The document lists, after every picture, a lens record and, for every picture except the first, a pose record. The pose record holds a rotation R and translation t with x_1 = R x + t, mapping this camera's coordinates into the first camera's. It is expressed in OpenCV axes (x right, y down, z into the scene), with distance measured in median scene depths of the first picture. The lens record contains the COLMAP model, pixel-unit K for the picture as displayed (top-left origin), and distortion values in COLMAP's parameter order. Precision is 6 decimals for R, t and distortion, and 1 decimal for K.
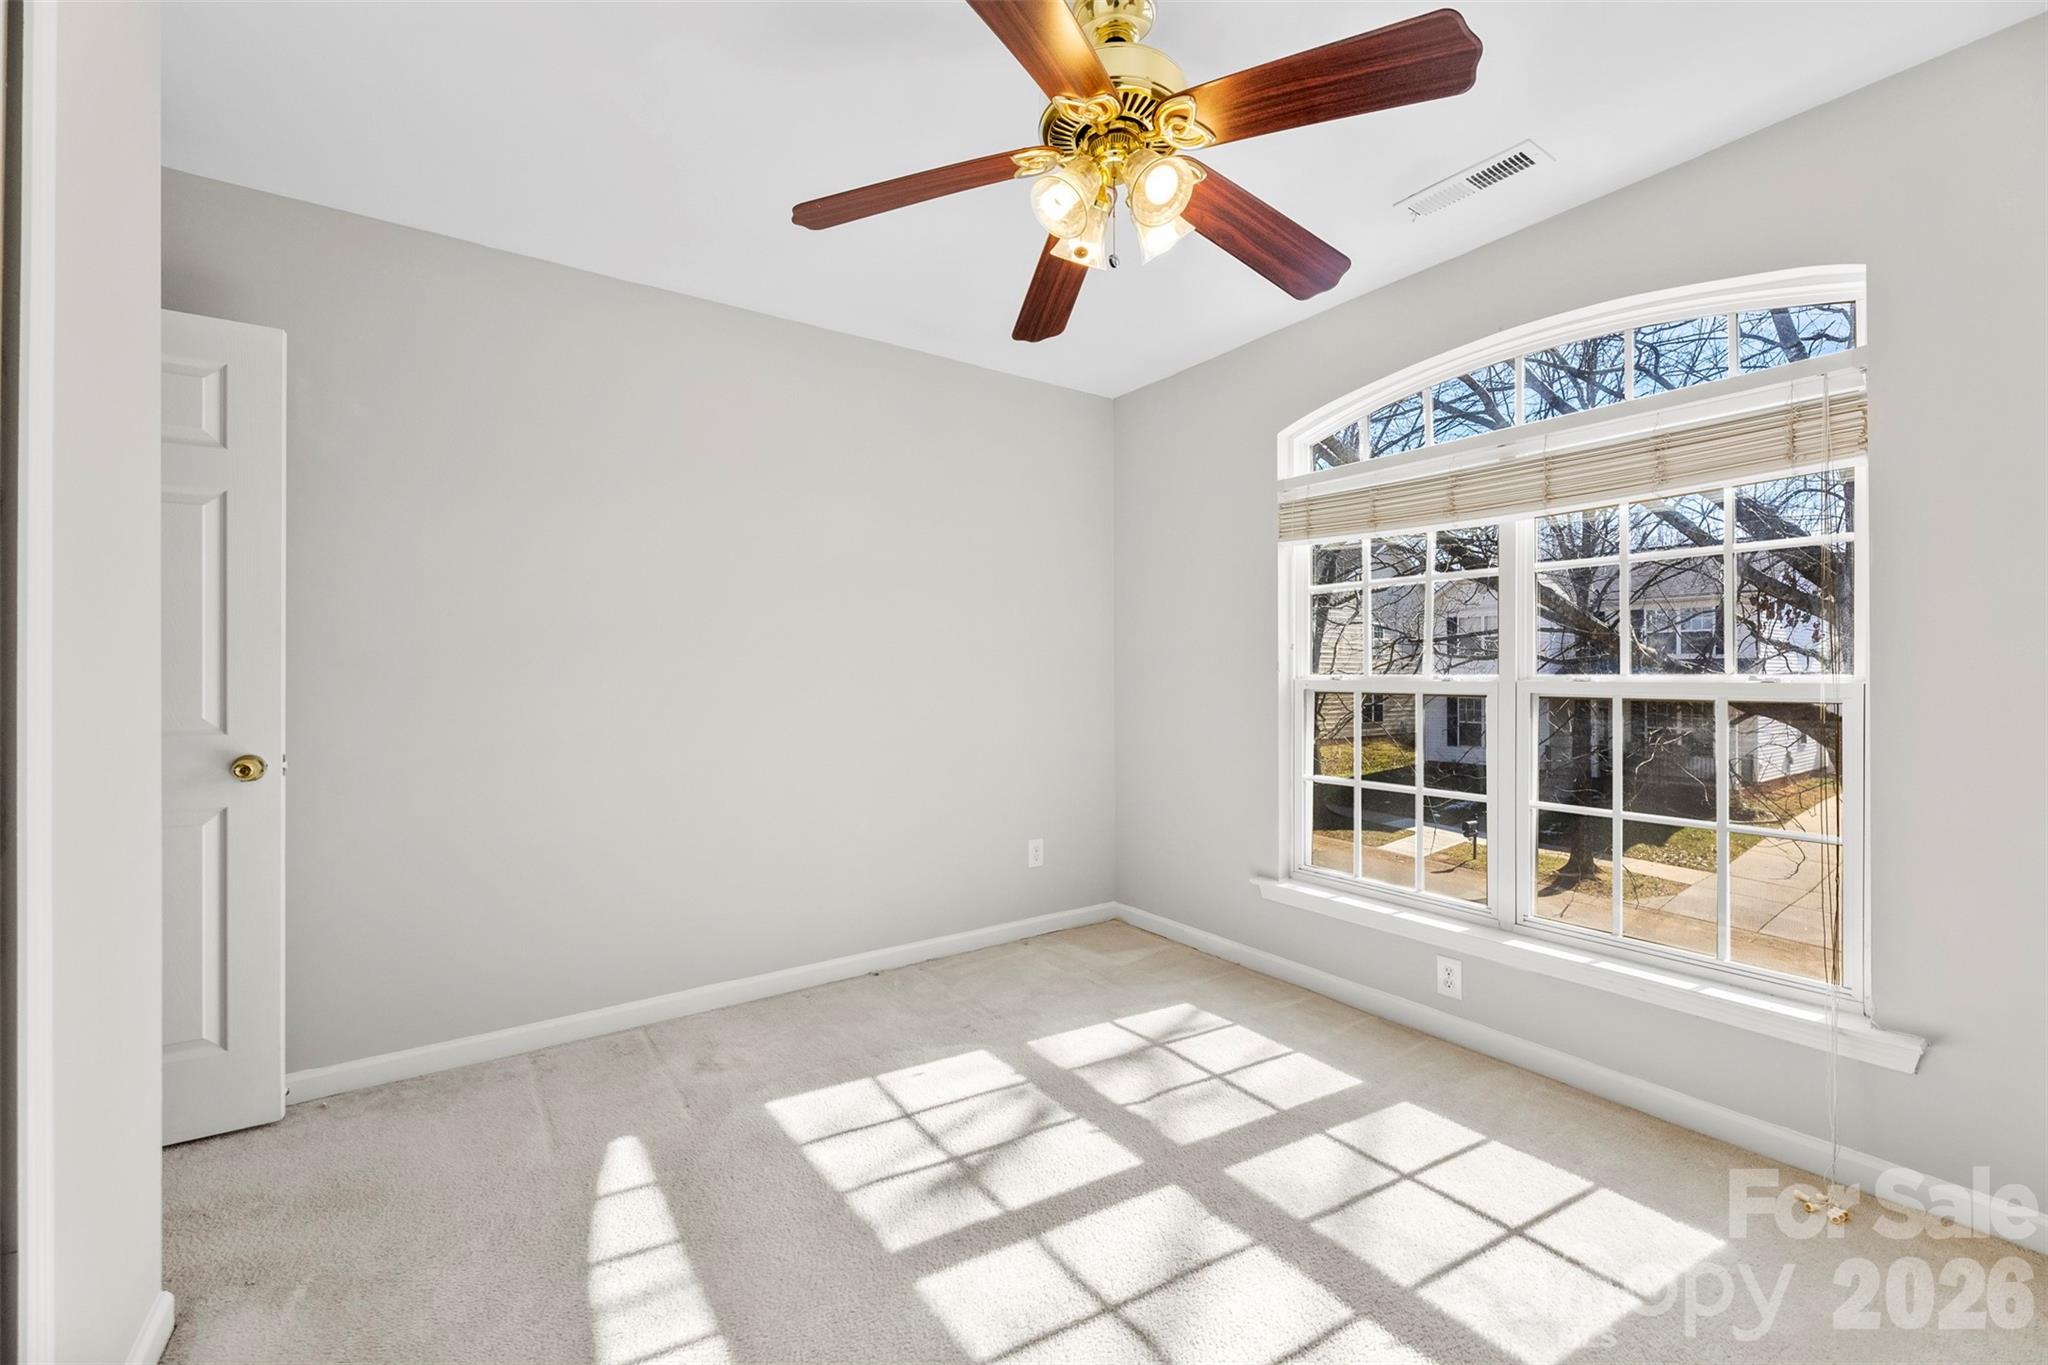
lens RADIAL K [[920.0, 0, 1024.0], [0, 920.0, 682.5], [0, 0, 1]] dist [0.001188, 0.000080]
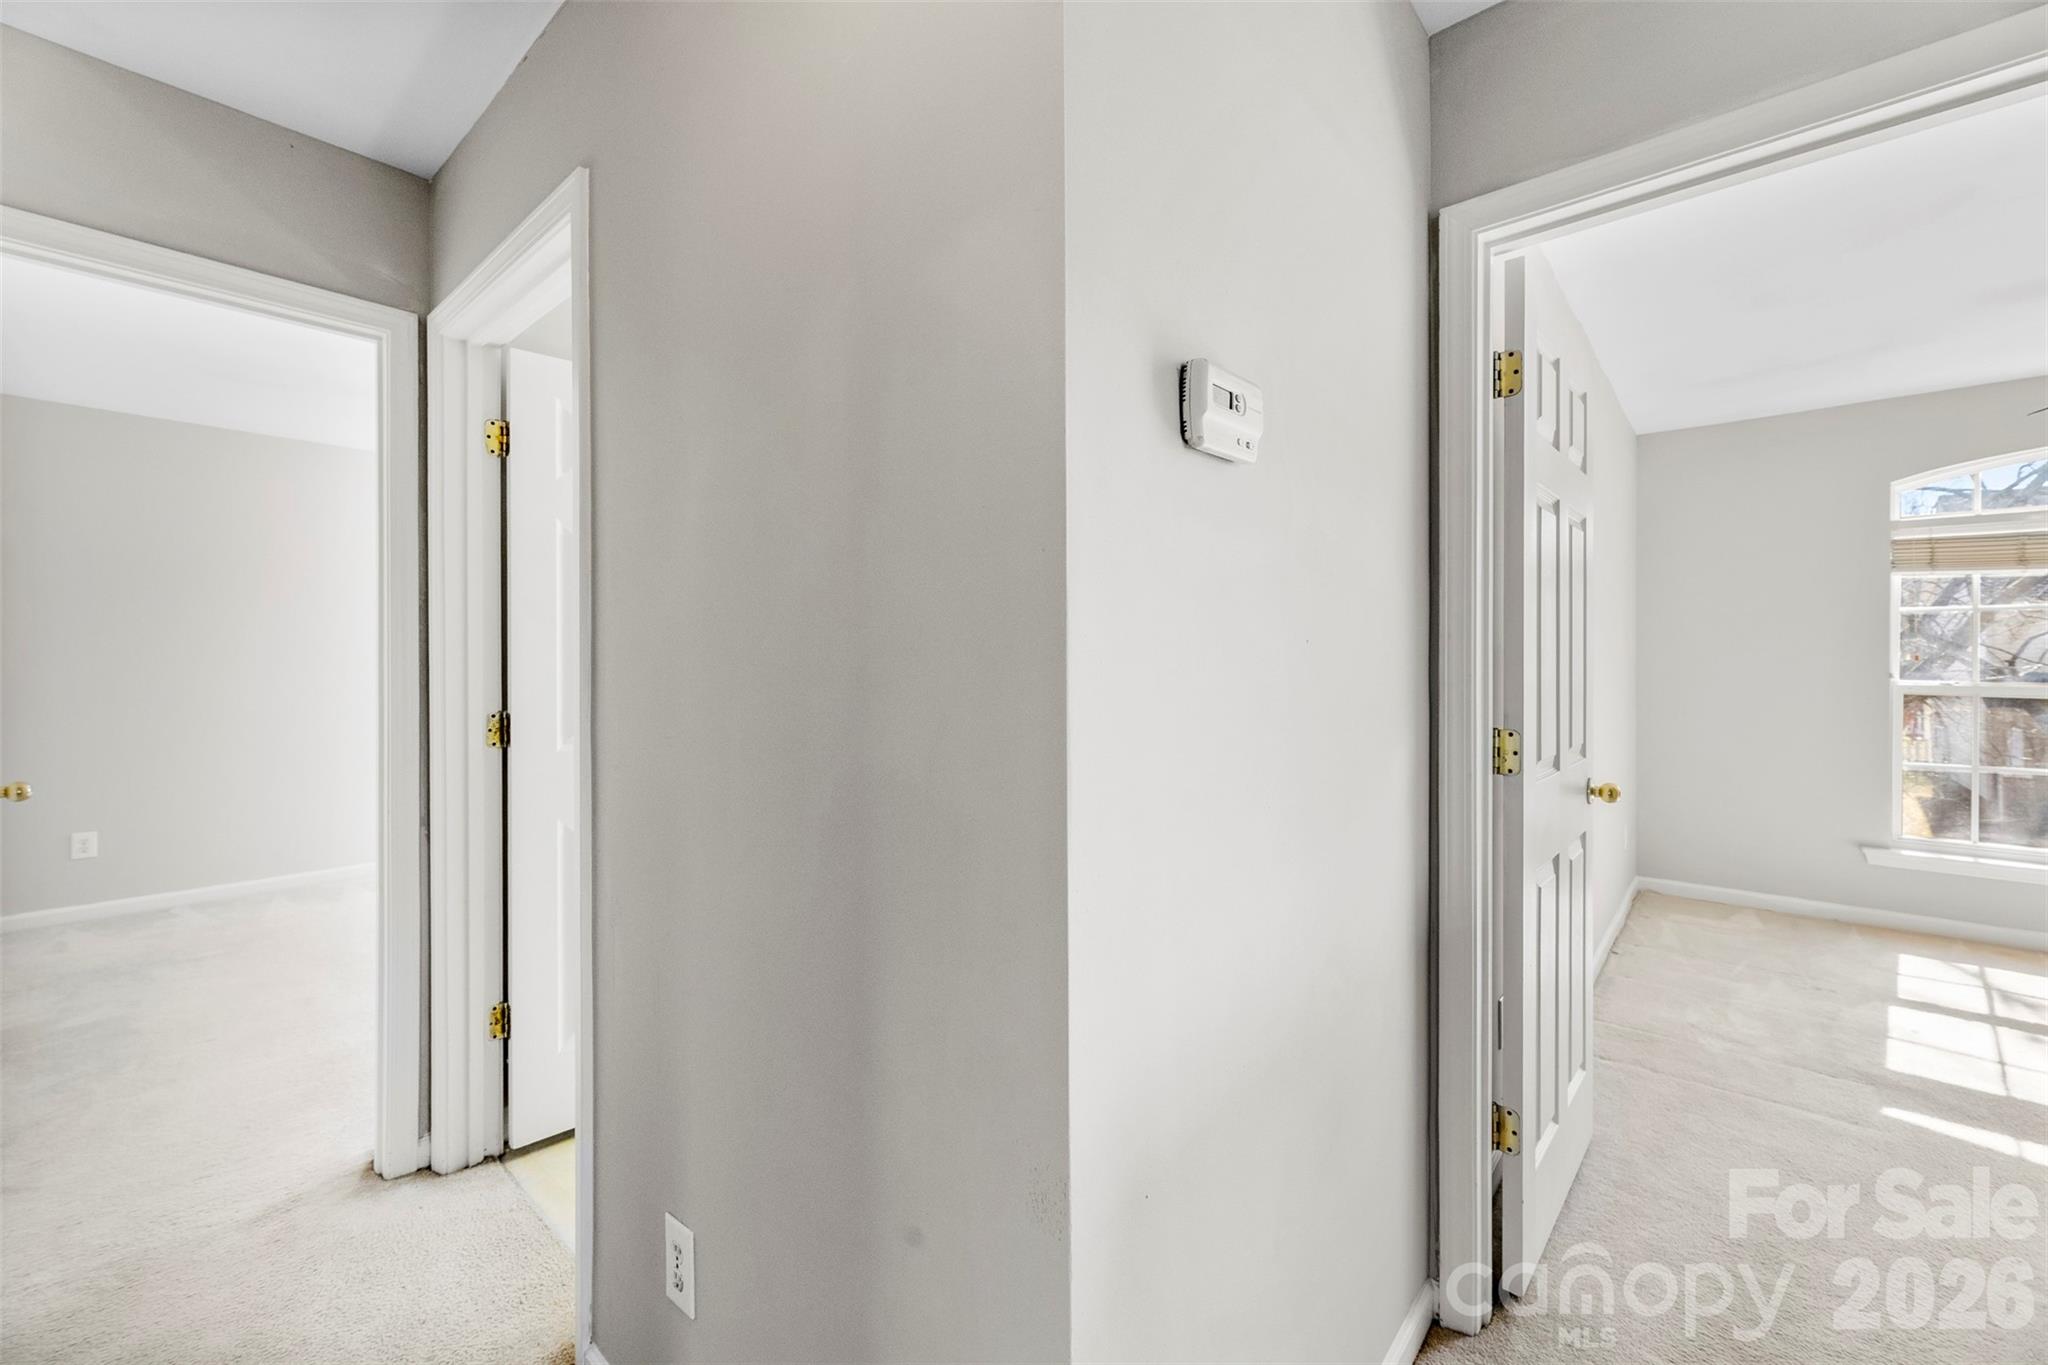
lens RADIAL K [[863.2, 0, 1024.0], [0, 863.2, 682.5], [0, 0, 1]] dist [0.001055, 0.000101]
pose [[0.965409, 0.005596, 0.260679, -1.154286], [-0.007322, 0.999957, 0.005650, -0.004055], [-0.260636, -0.007363, 0.965409, 0.196884]]
